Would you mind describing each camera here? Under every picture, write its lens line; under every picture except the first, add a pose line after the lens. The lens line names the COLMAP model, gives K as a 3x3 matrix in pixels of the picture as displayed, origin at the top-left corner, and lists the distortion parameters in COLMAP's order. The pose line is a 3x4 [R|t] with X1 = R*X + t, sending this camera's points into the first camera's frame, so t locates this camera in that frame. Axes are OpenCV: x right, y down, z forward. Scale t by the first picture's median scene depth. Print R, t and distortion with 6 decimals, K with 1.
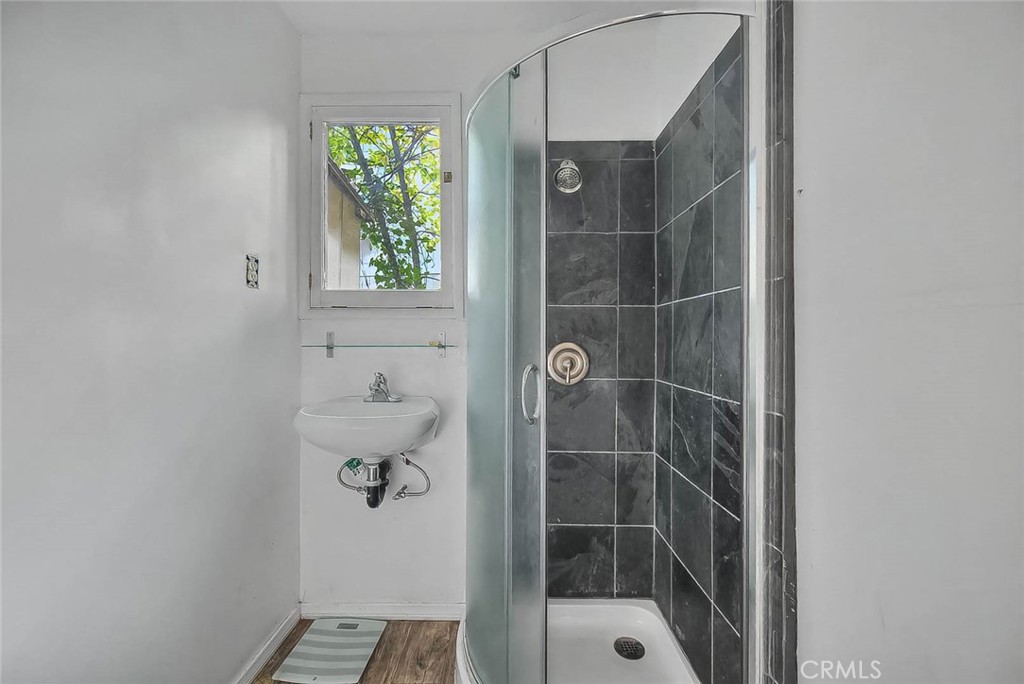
lens RADIAL K [[430.4, 0, 508.9], [0, 430.4, 346.7], [0, 0, 1]] dist [-0.001444, -0.000484]
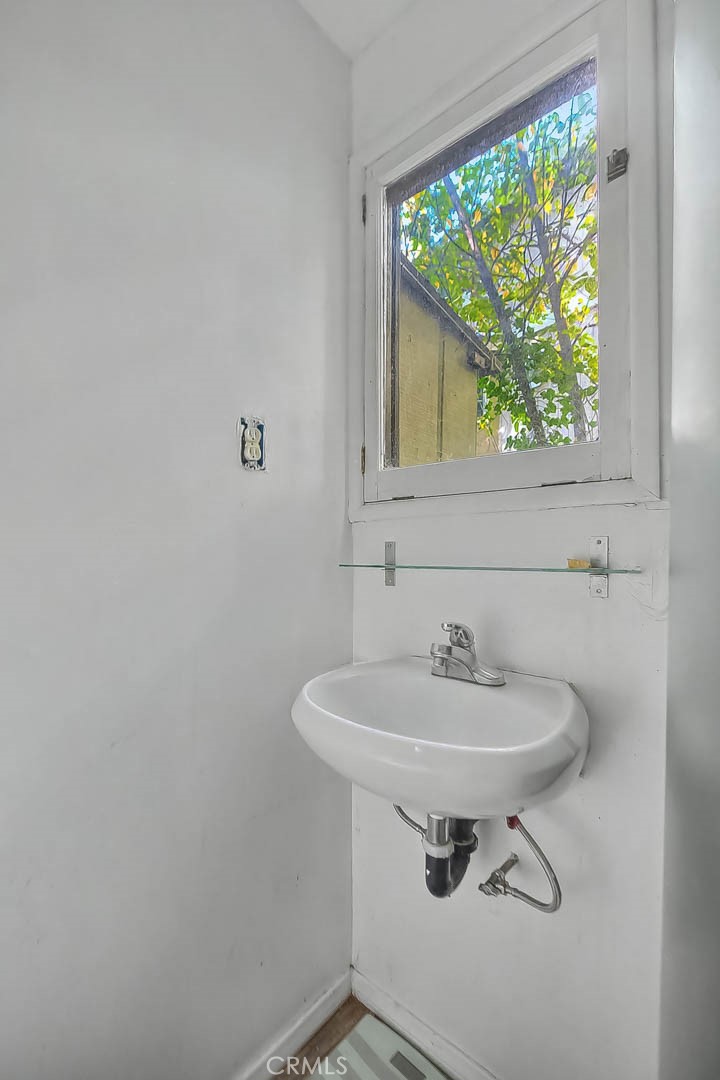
lens RADIAL K [[460.7, 0, 362.2], [0, 460.7, 556.7], [0, 0, 1]] dist [0.001686, -0.000037]
pose [[0.773690, 0.007152, -0.633524, -0.046876], [-0.010276, 0.999946, -0.001261, -0.012440], [0.633481, 0.007485, 0.773722, 0.492129]]
